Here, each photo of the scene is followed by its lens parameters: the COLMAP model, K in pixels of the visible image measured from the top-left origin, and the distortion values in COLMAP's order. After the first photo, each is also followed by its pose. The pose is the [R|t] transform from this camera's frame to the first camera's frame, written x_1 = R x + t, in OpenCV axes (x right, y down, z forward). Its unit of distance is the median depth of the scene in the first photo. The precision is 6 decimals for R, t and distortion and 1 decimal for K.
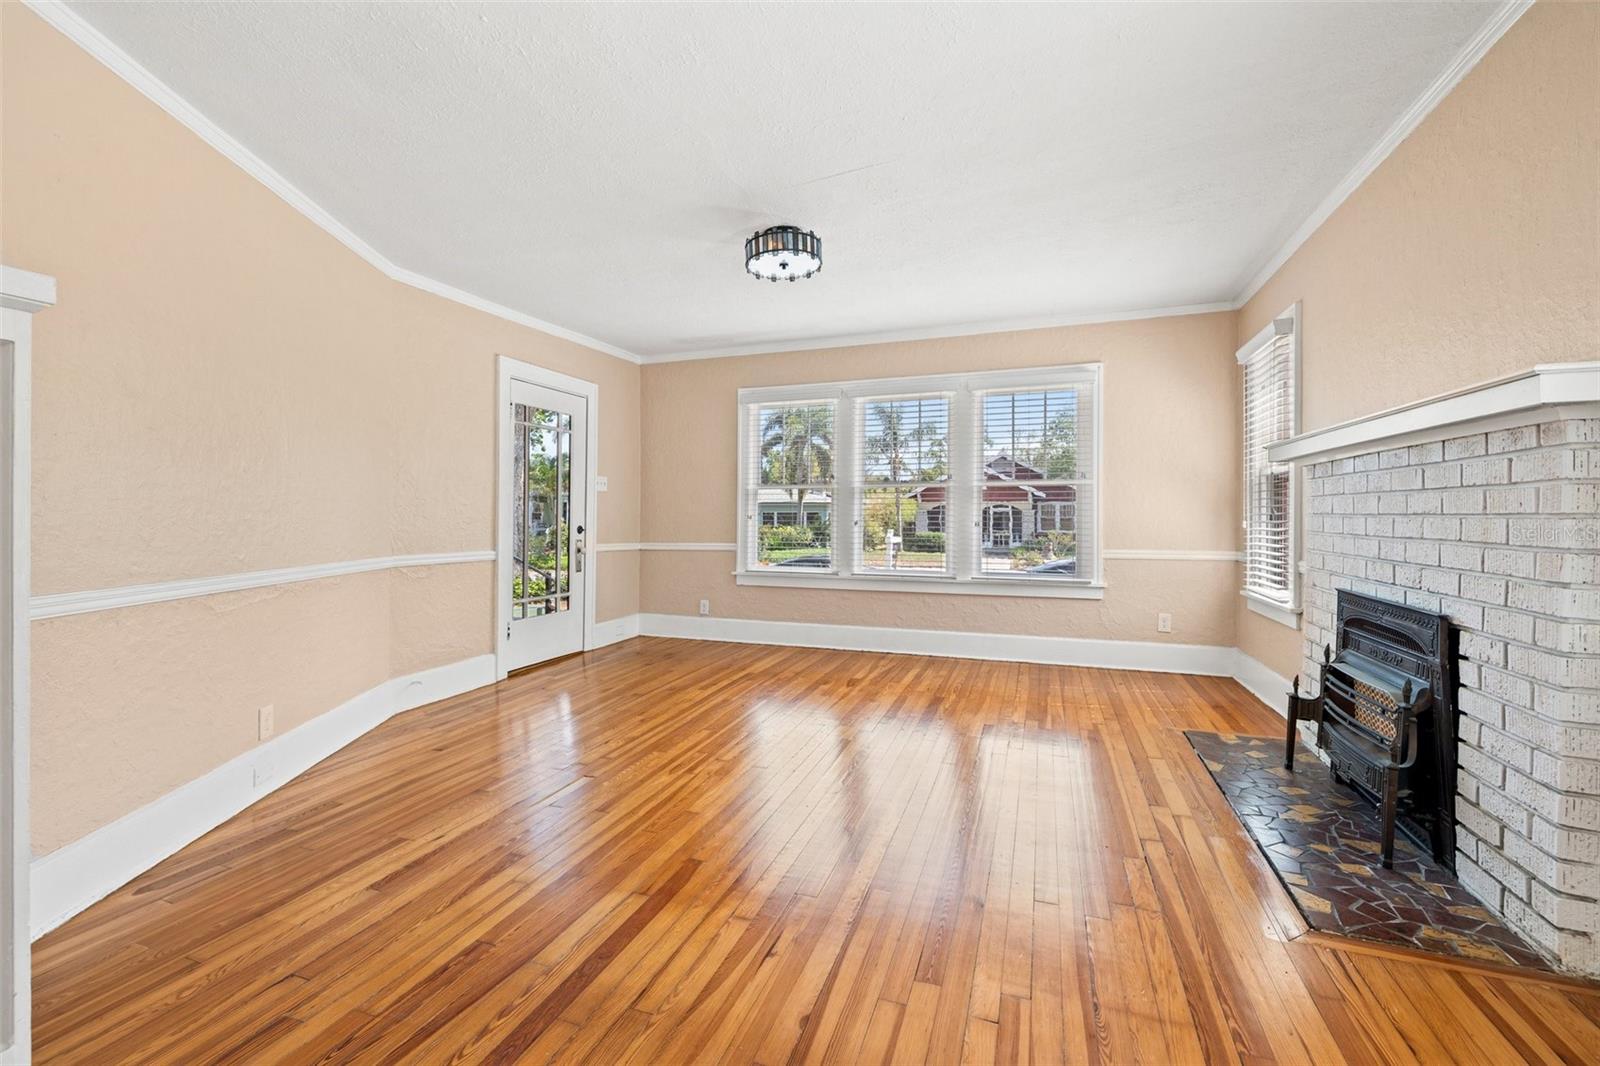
lens RADIAL K [[674.9, 0, 788.4], [0, 674.9, 523.4], [0, 0, 1]] dist [0.001430, 0.000102]
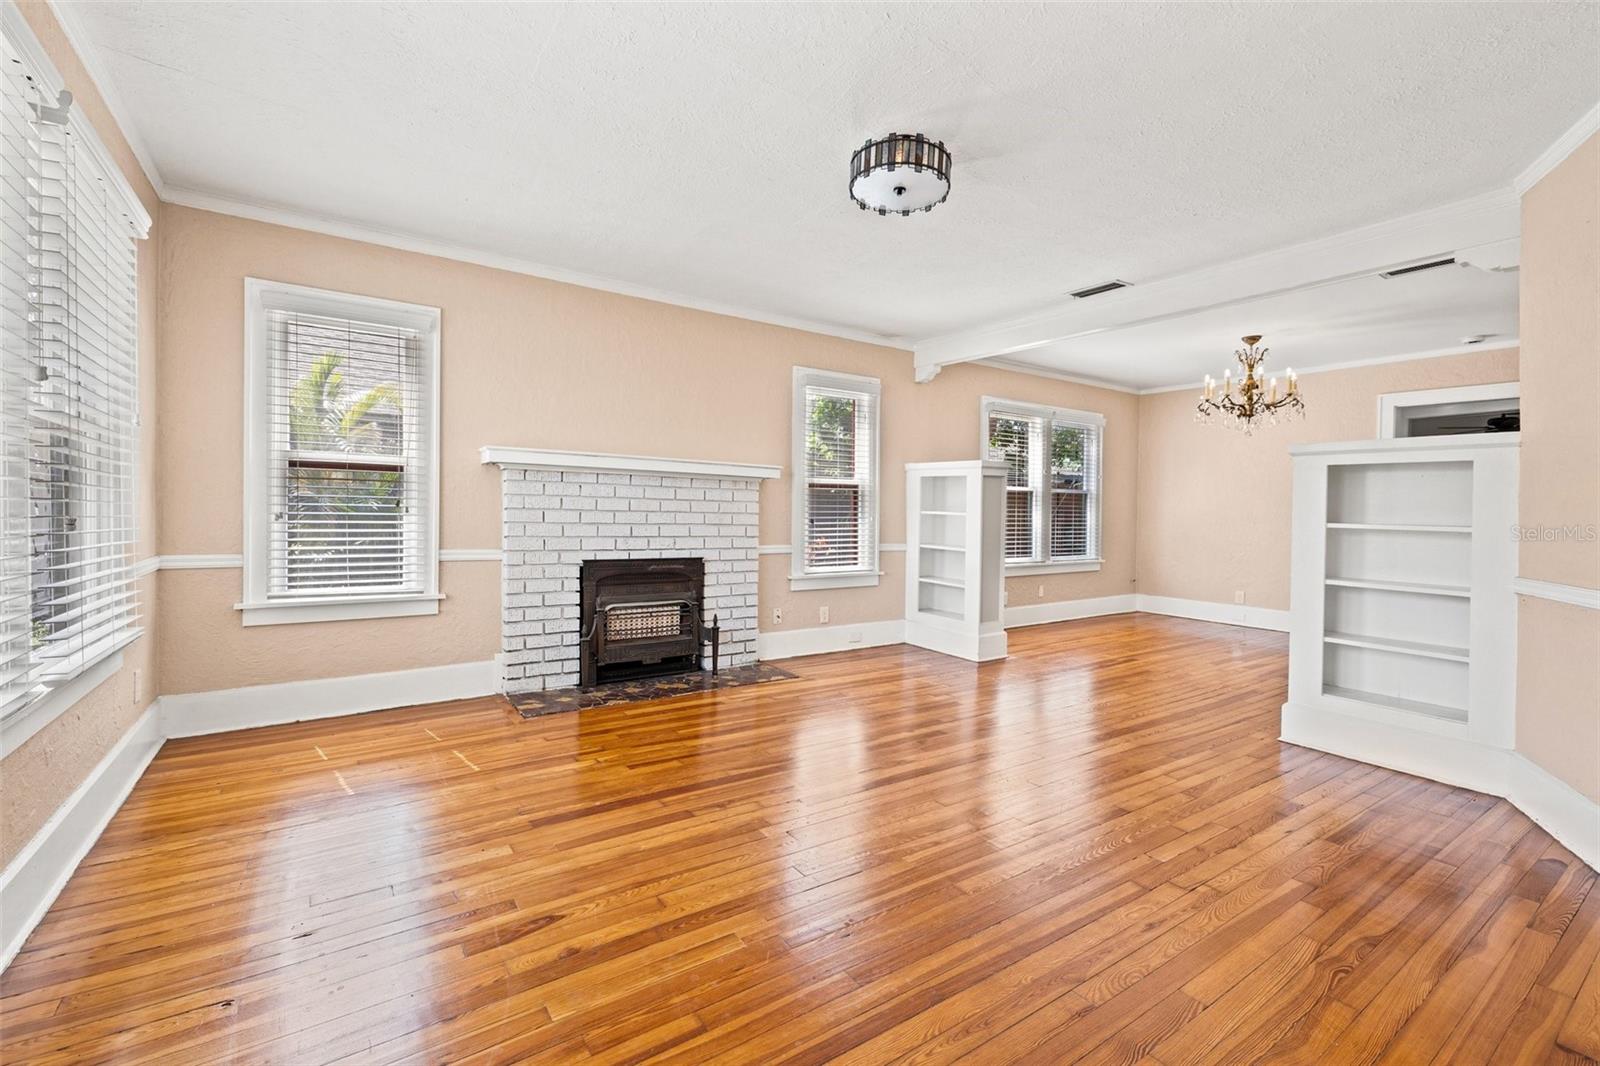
lens RADIAL K [[674.9, 0, 788.4], [0, 674.9, 523.4], [0, 0, 1]] dist [0.001430, 0.000102]
pose [[-0.814066, -0.021160, 0.580387, -0.497317], [-0.011295, 0.999724, 0.020606, -0.022742], [-0.580663, 0.010219, -0.814080, 2.353007]]
